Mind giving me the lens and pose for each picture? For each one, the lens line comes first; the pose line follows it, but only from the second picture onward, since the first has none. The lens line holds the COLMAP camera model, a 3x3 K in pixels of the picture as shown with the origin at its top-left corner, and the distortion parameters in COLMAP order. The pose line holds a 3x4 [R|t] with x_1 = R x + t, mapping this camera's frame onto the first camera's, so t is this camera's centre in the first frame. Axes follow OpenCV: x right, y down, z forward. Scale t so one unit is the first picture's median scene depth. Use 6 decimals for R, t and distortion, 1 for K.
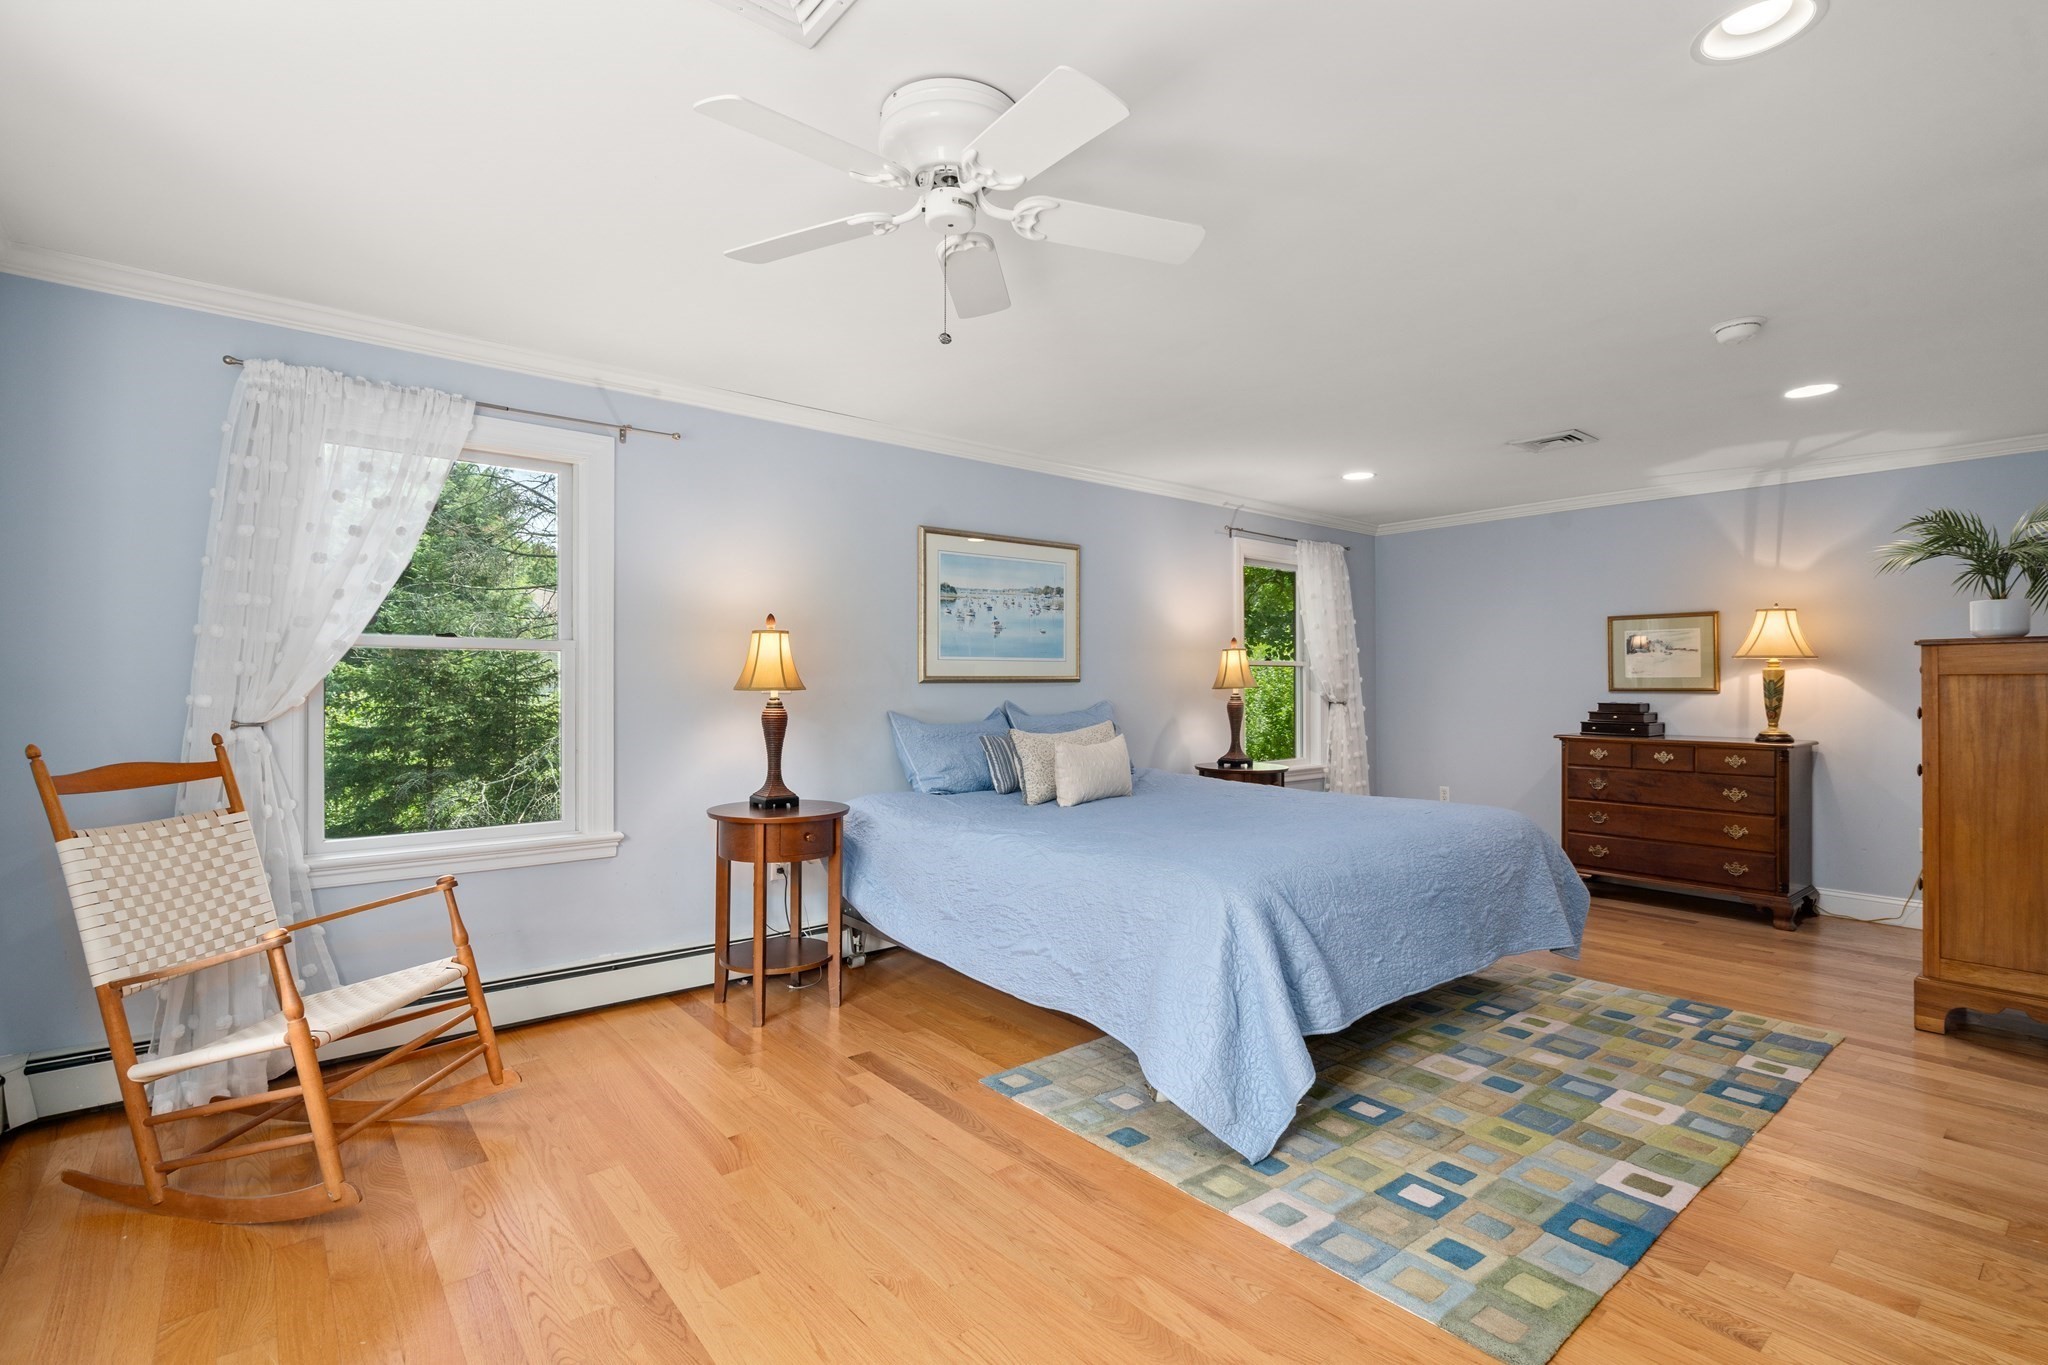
lens RADIAL K [[936.6, 0, 1008.0], [0, 936.6, 674.7], [0, 0, 1]] dist [-0.002305, -0.000399]
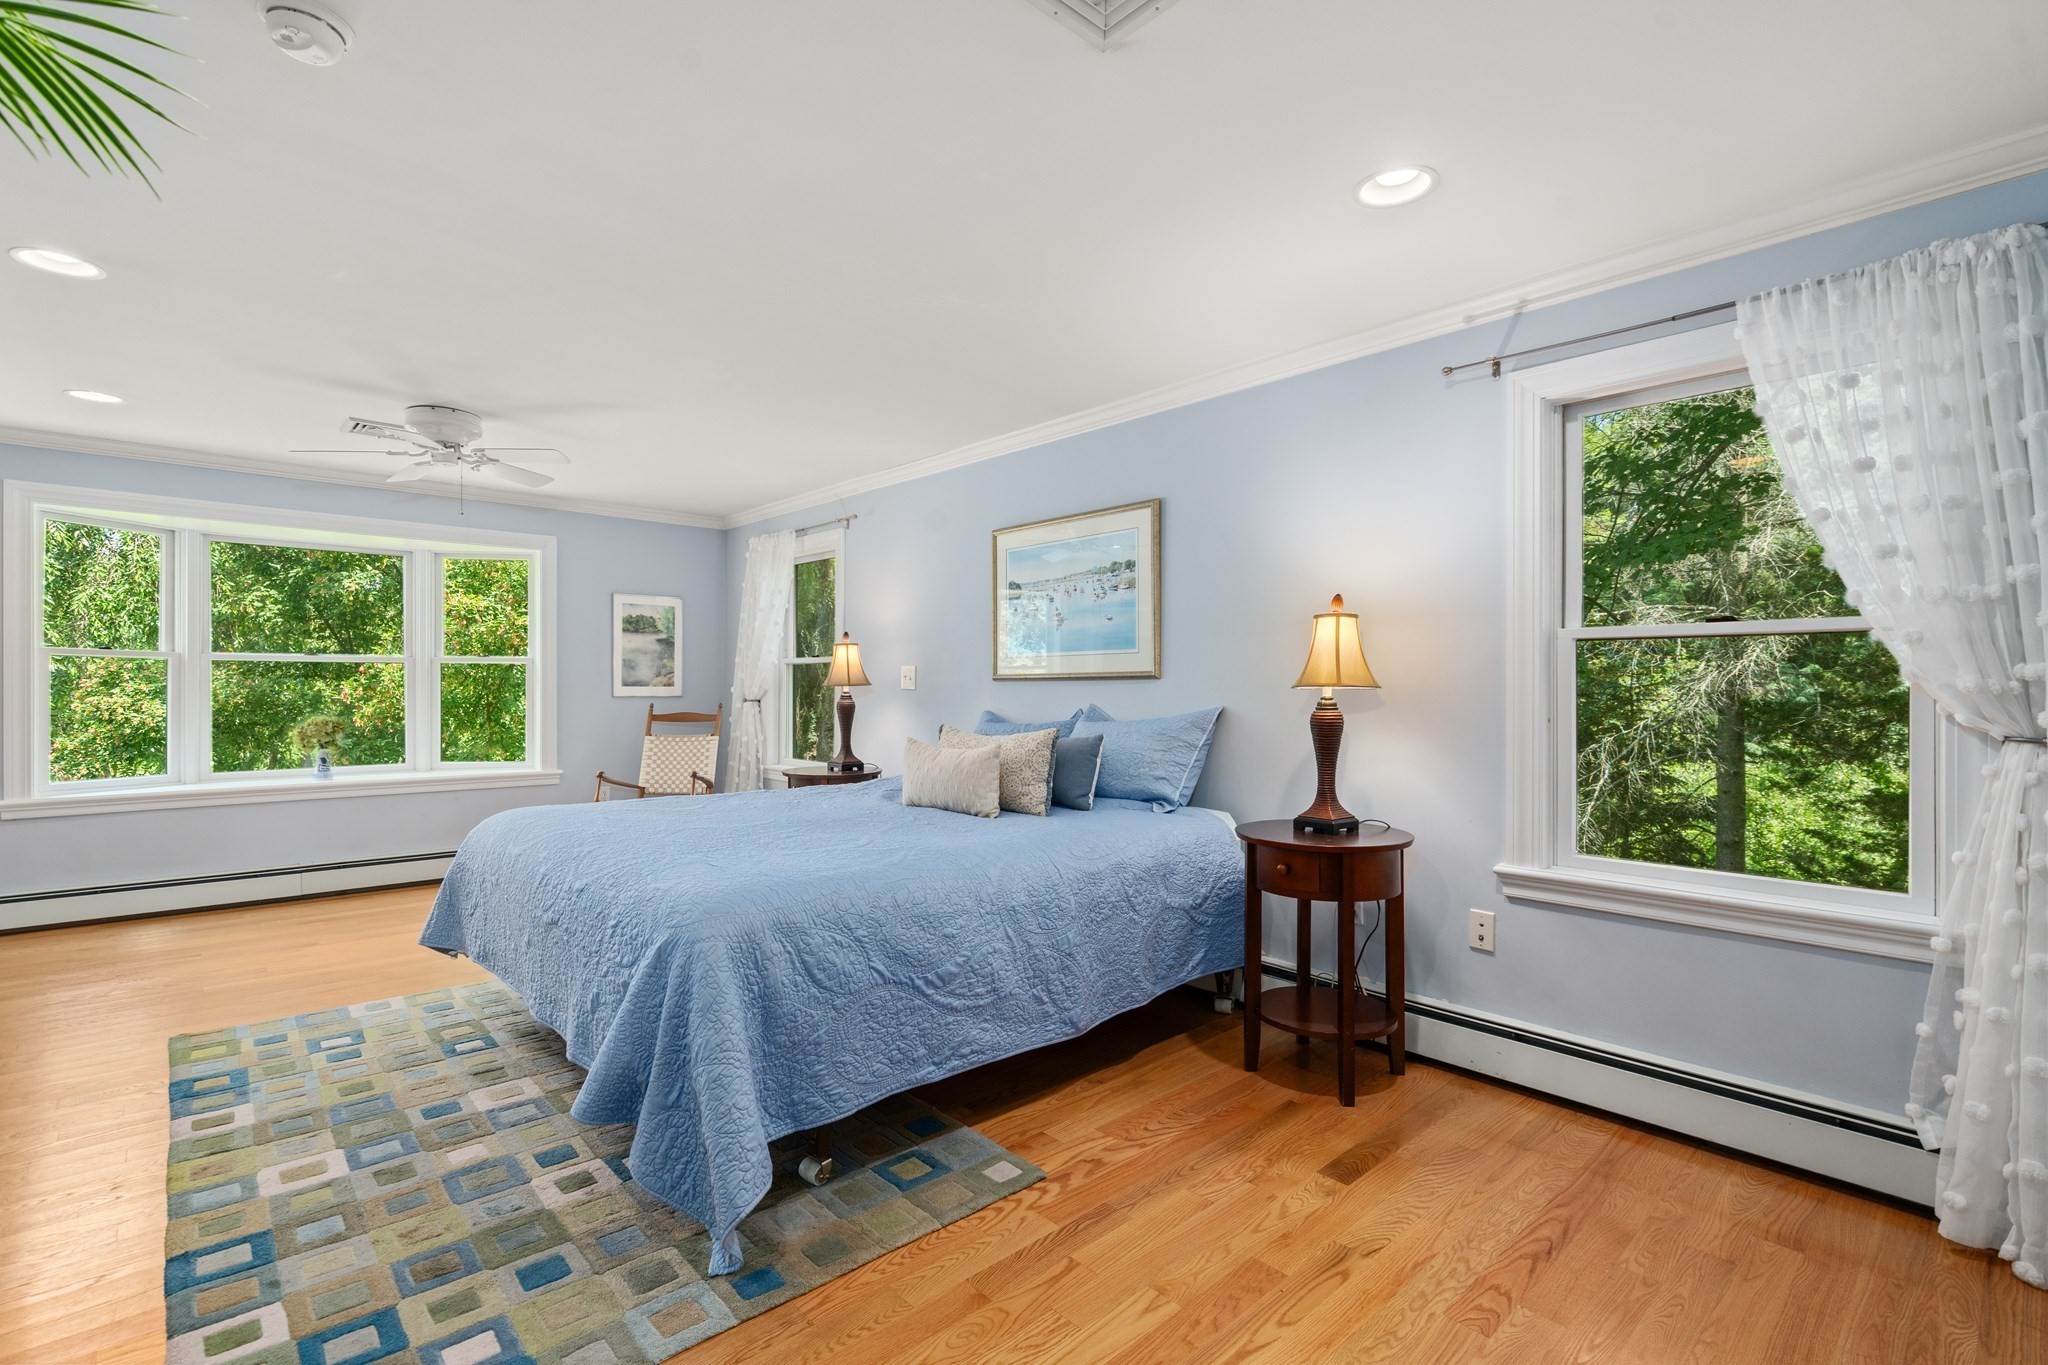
lens RADIAL K [[936.6, 0, 1008.0], [0, 936.6, 674.7], [0, 0, 1]] dist [-0.002305, -0.000399]
pose [[0.052056, -0.019295, -0.998458, 1.223935], [-0.001128, 0.999812, -0.019380, 0.028162], [0.998644, 0.002136, 0.052024, 1.248684]]
